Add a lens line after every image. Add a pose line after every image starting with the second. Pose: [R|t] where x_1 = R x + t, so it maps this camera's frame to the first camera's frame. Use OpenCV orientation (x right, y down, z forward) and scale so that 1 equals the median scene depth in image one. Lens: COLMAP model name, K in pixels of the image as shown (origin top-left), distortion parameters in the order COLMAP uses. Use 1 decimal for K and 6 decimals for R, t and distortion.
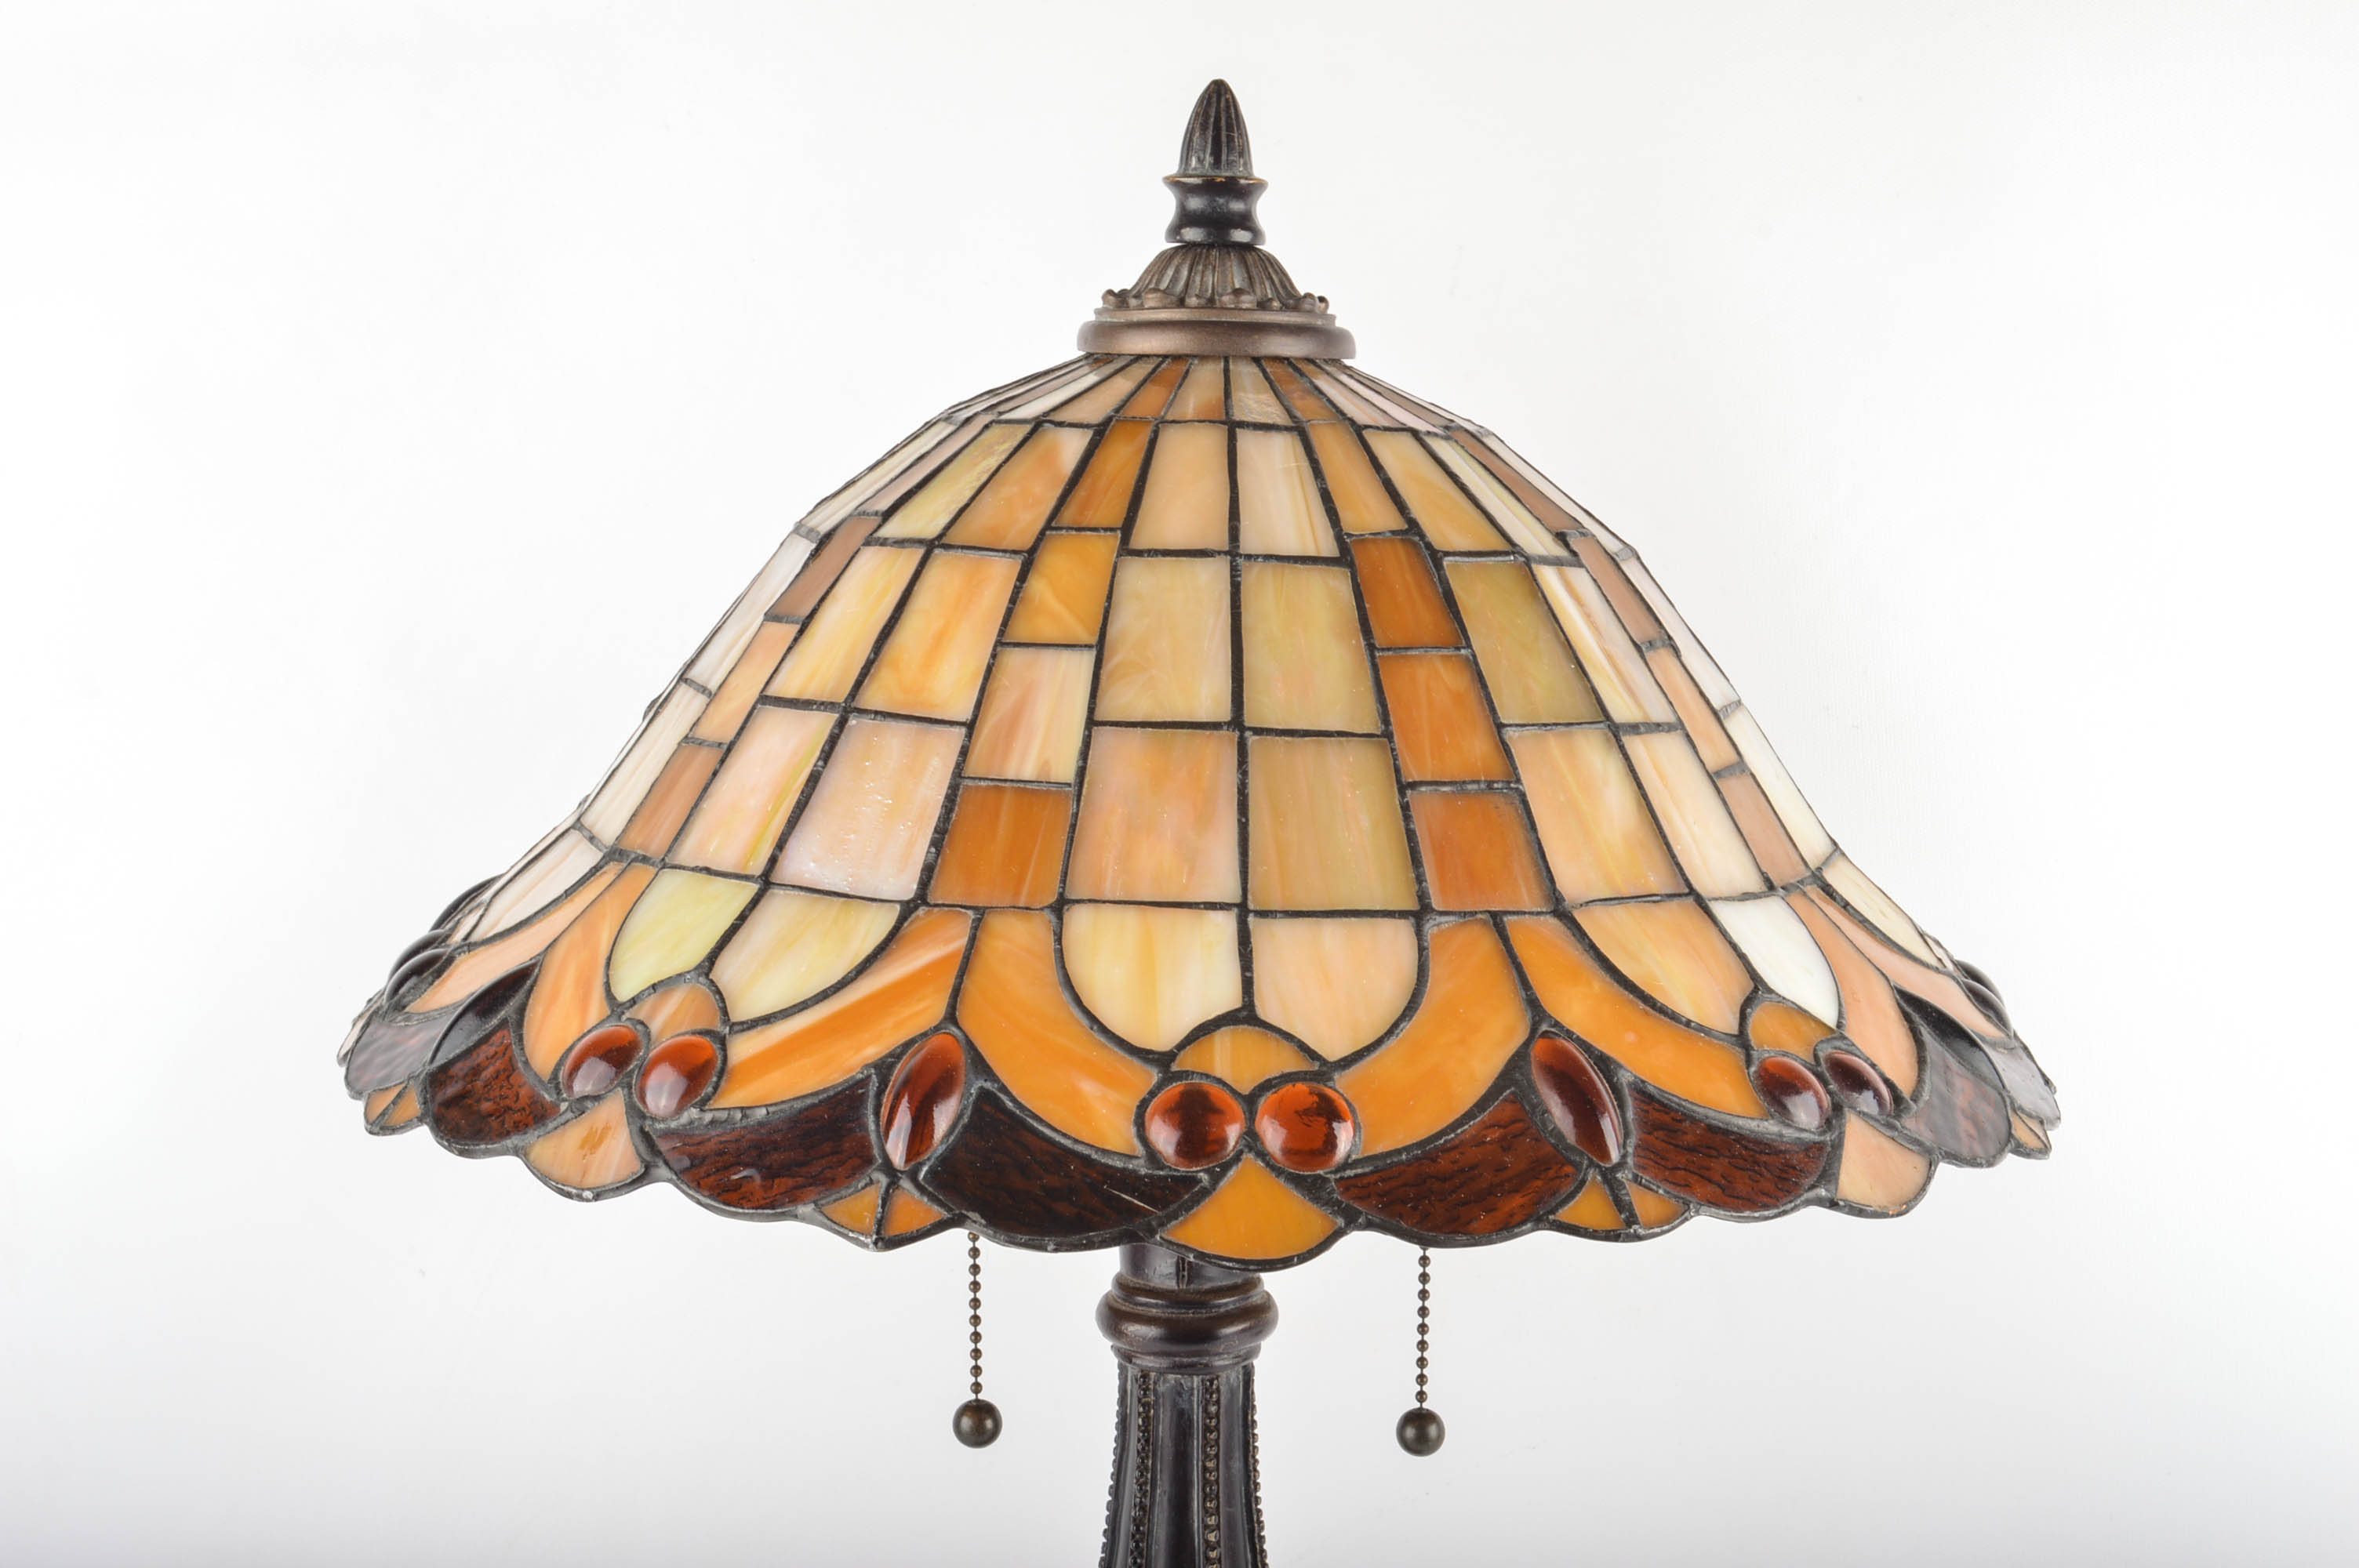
lens RADIAL K [[3436.6, 0, 1177.8], [0, 3436.6, 780.5], [0, 0, 1]] dist [-0.000907, 0.000000]
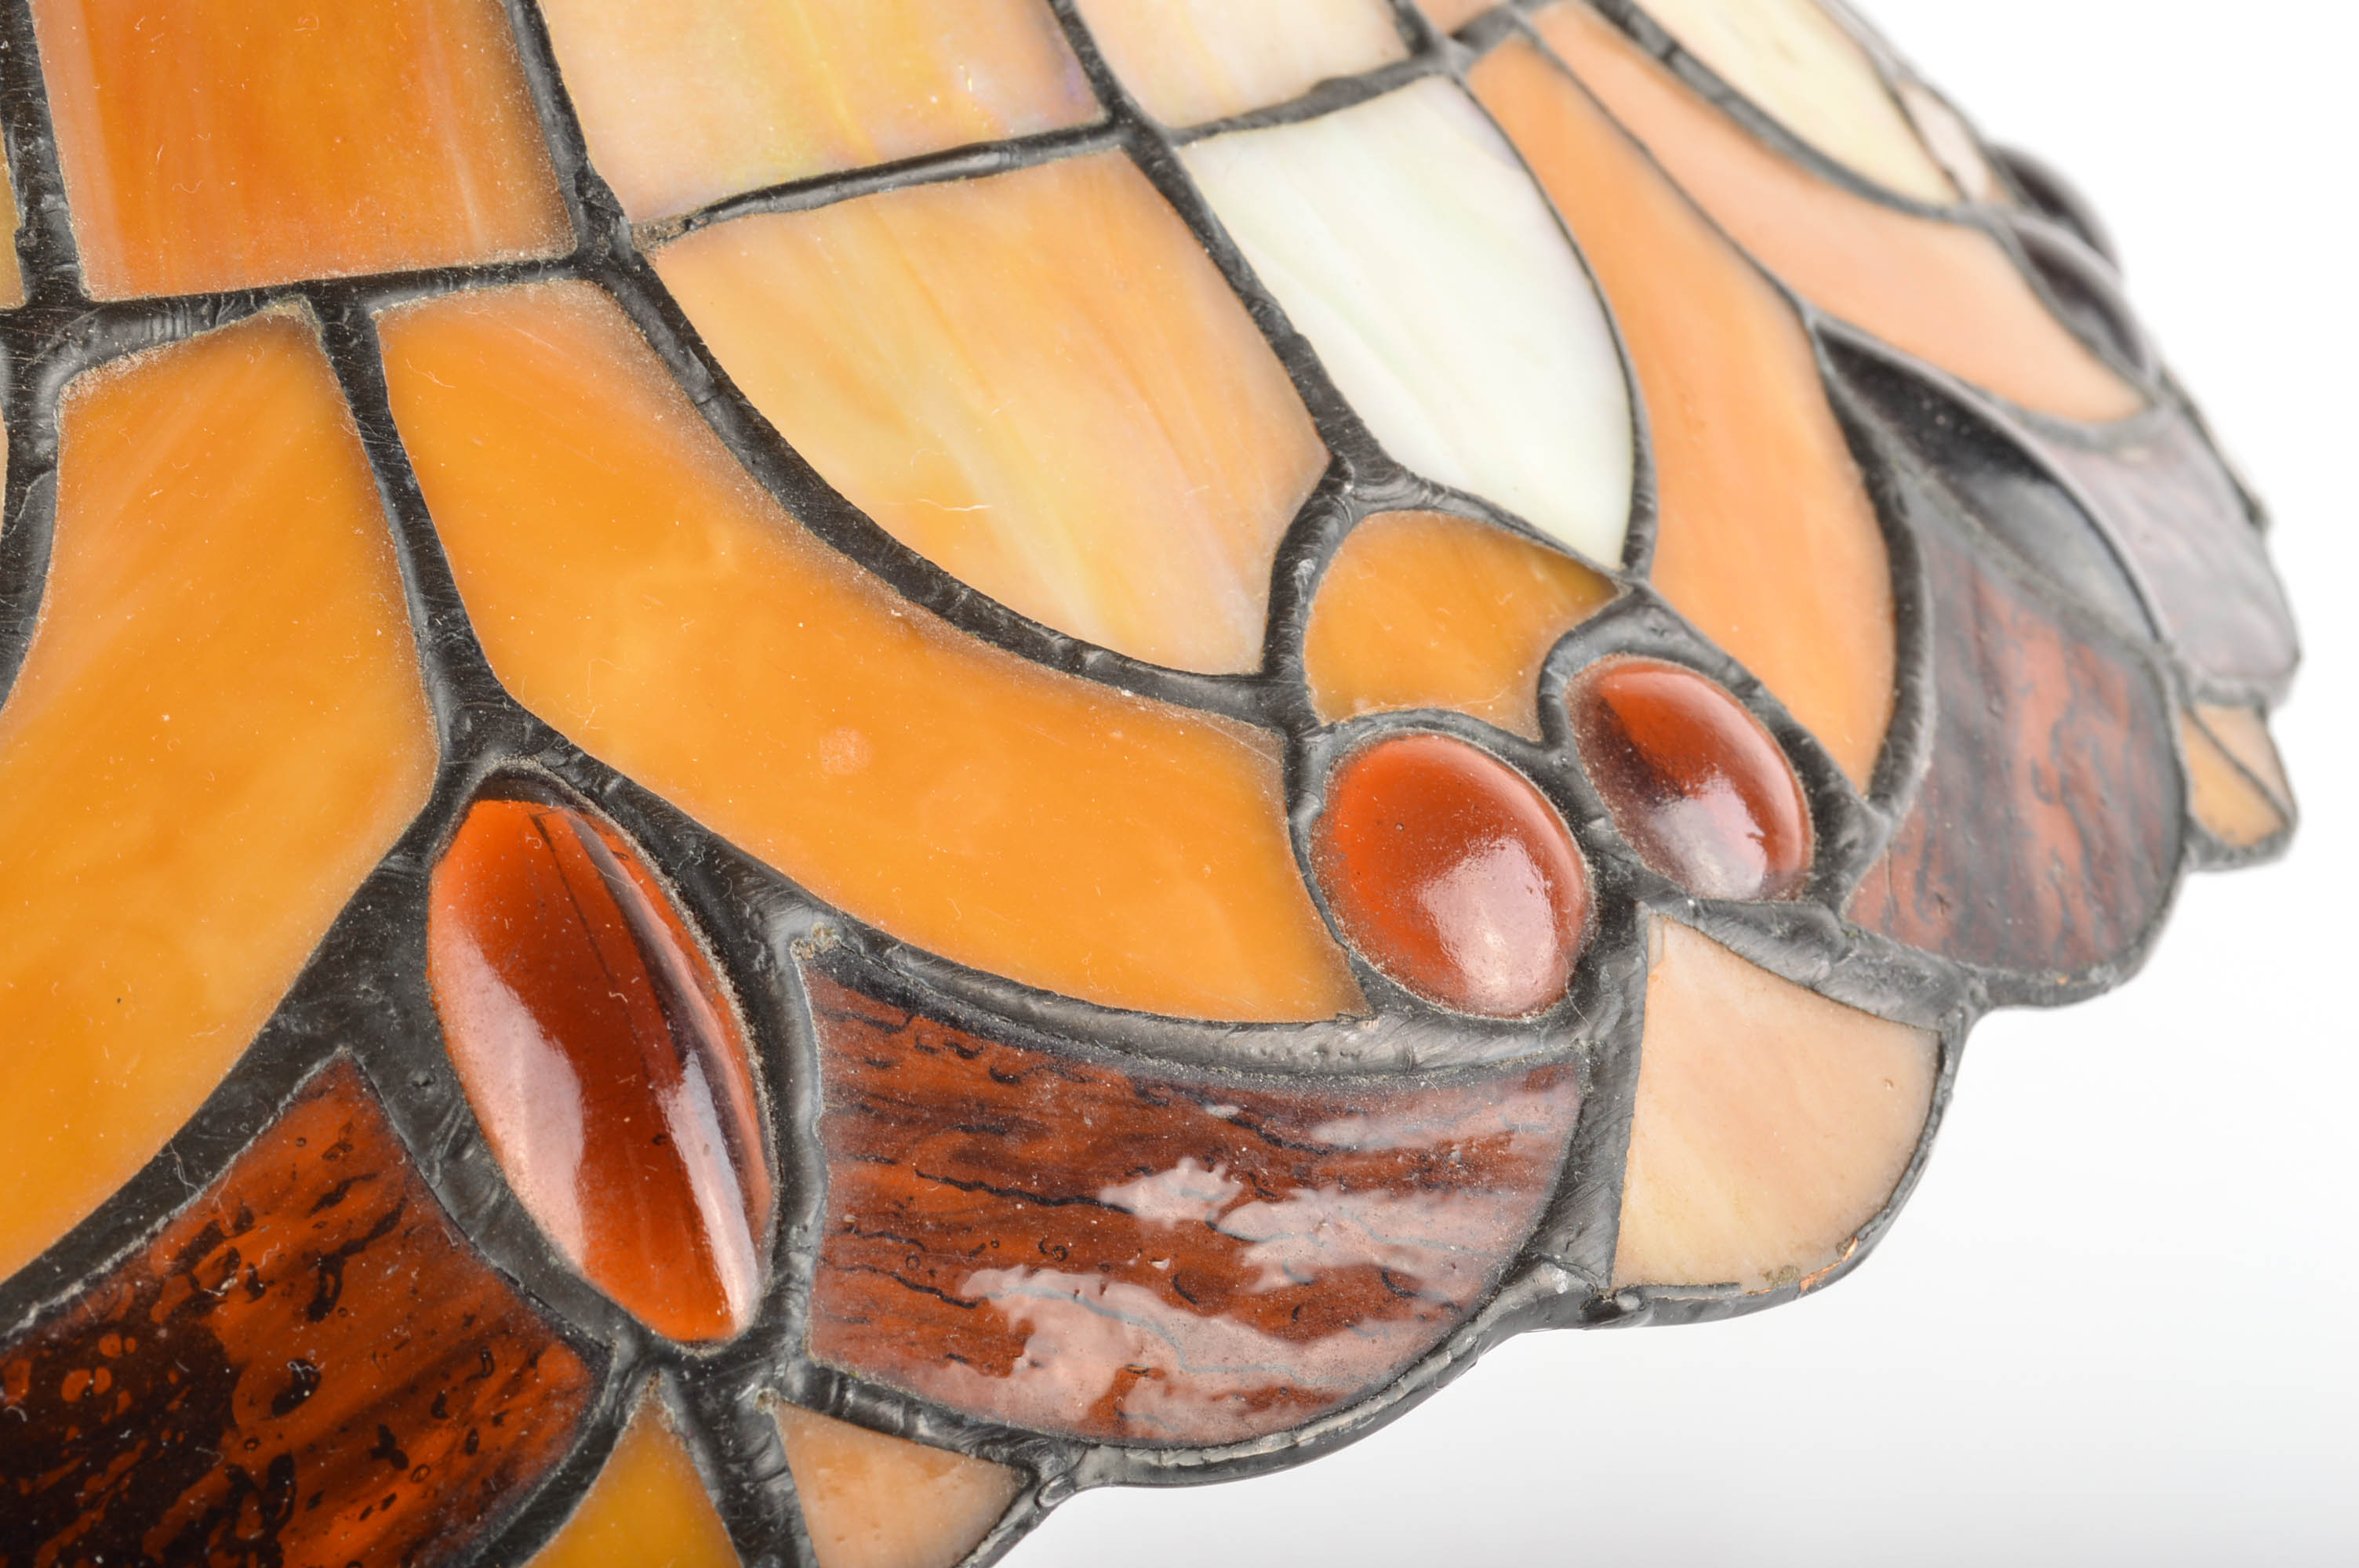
lens RADIAL K [[4239.9, 0, 1183.4], [0, 4239.9, 790.7], [0, 0, 1]] dist [0.005223, 0.000000]
pose [[0.997046, -0.060736, 0.047012, 0.137642], [0.044674, 0.956509, 0.288261, -0.016173], [-0.062475, -0.285309, 0.956397, 0.657360]]
